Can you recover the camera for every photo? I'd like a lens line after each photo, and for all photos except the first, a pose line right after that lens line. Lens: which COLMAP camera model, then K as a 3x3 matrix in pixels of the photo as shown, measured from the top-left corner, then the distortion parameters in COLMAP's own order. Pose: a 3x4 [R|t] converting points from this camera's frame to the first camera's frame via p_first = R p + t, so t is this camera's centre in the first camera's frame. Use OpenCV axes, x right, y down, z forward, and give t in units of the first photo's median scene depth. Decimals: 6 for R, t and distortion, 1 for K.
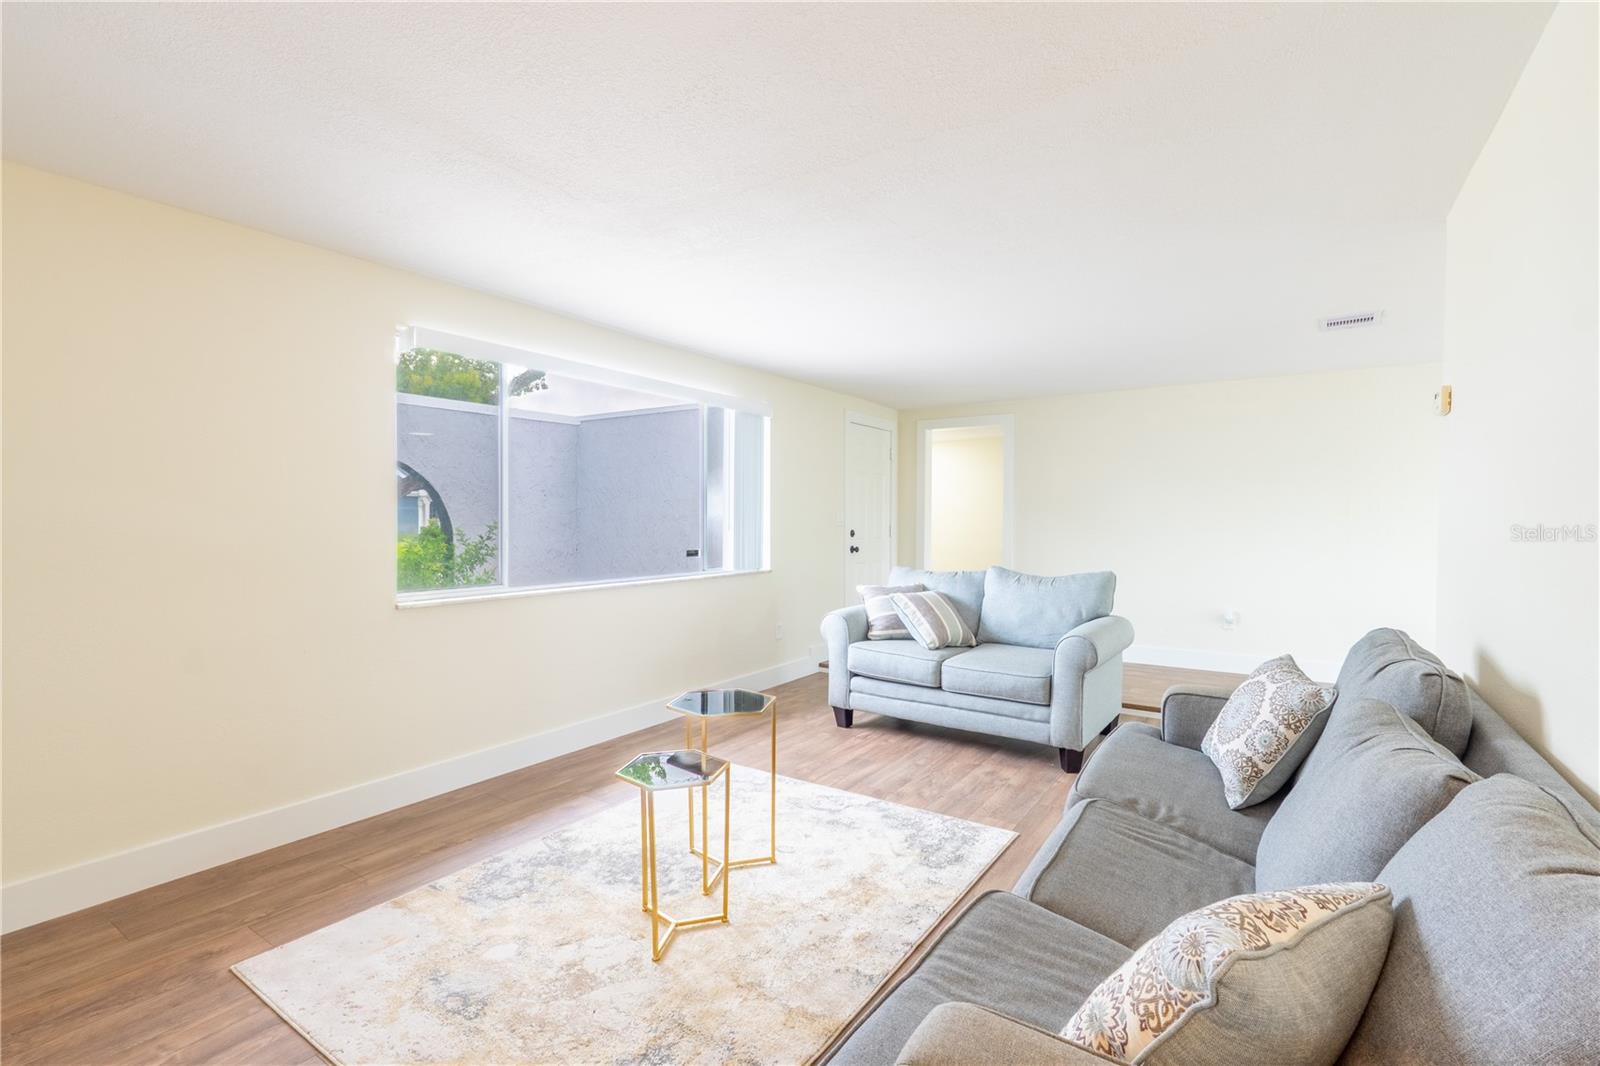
lens RADIAL K [[726.9, 0, 800.0], [0, 726.9, 533.0], [0, 0, 1]] dist [-0.005474, 0.000144]
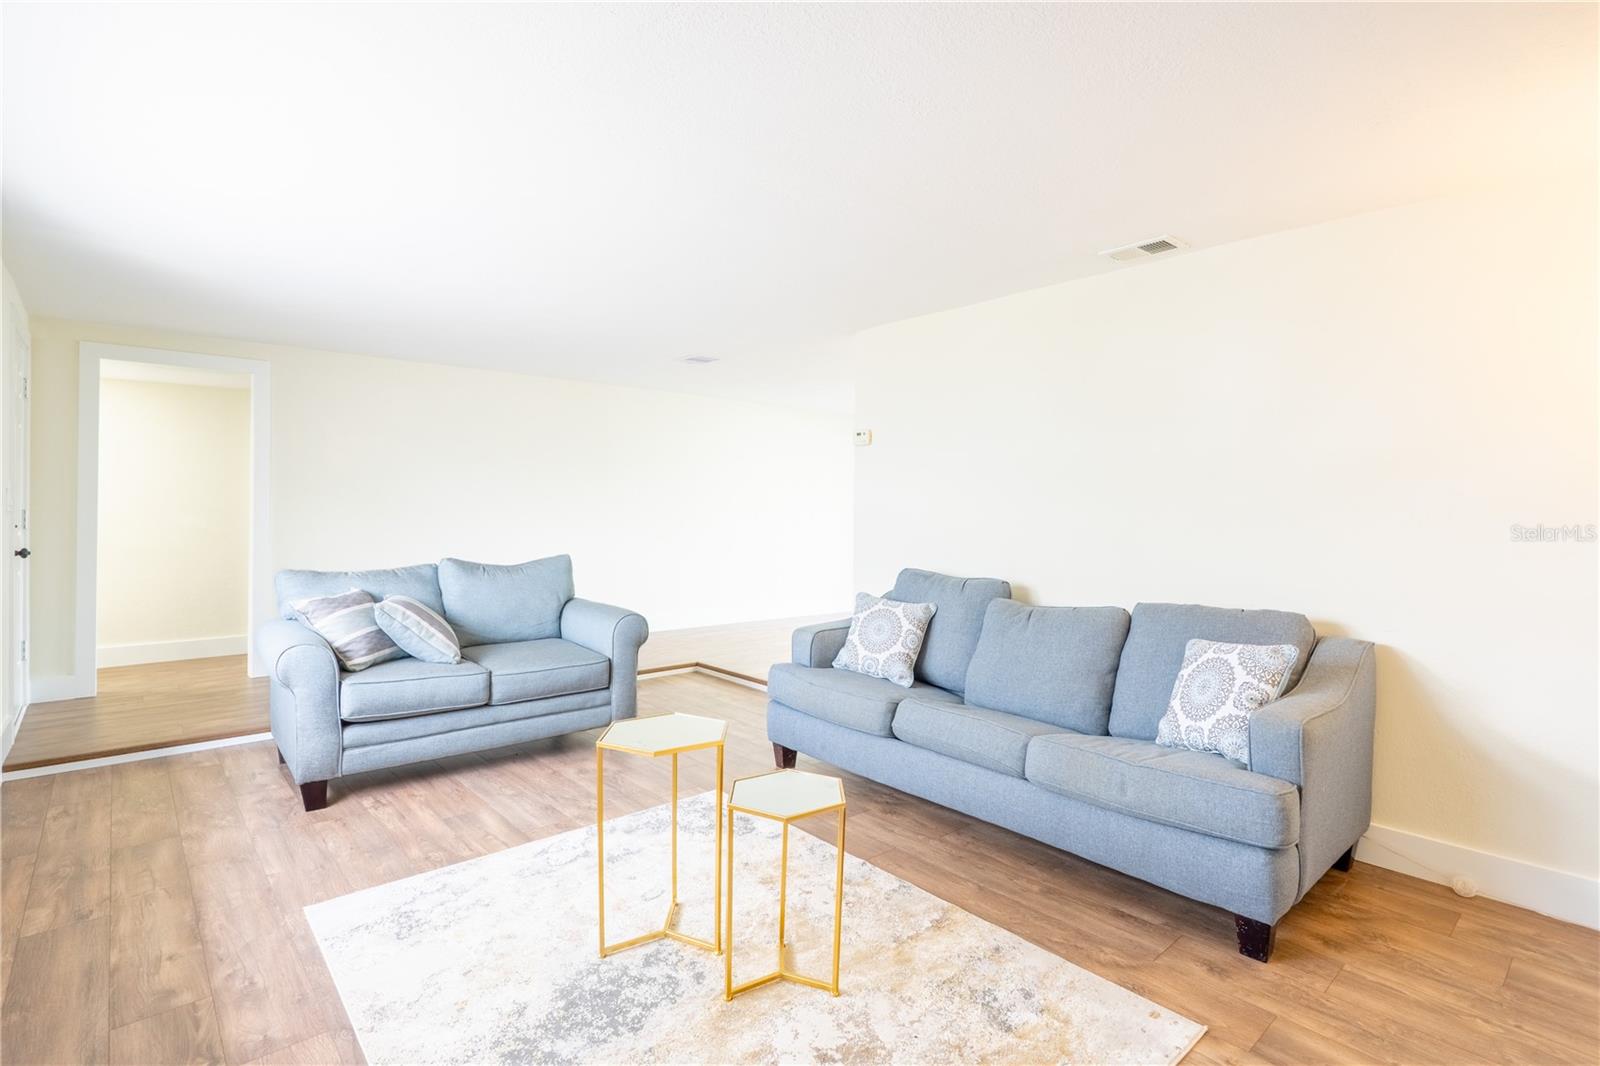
lens RADIAL K [[770.6, 0, 837.6], [0, 770.6, 505.6], [0, 0, 1]] dist [-0.001835, -0.000324]
pose [[0.226762, 0.004039, 0.973942, -0.621274], [0.009375, 0.999936, -0.006329, -0.007823], [-0.973905, 0.010566, 0.226710, 0.424155]]
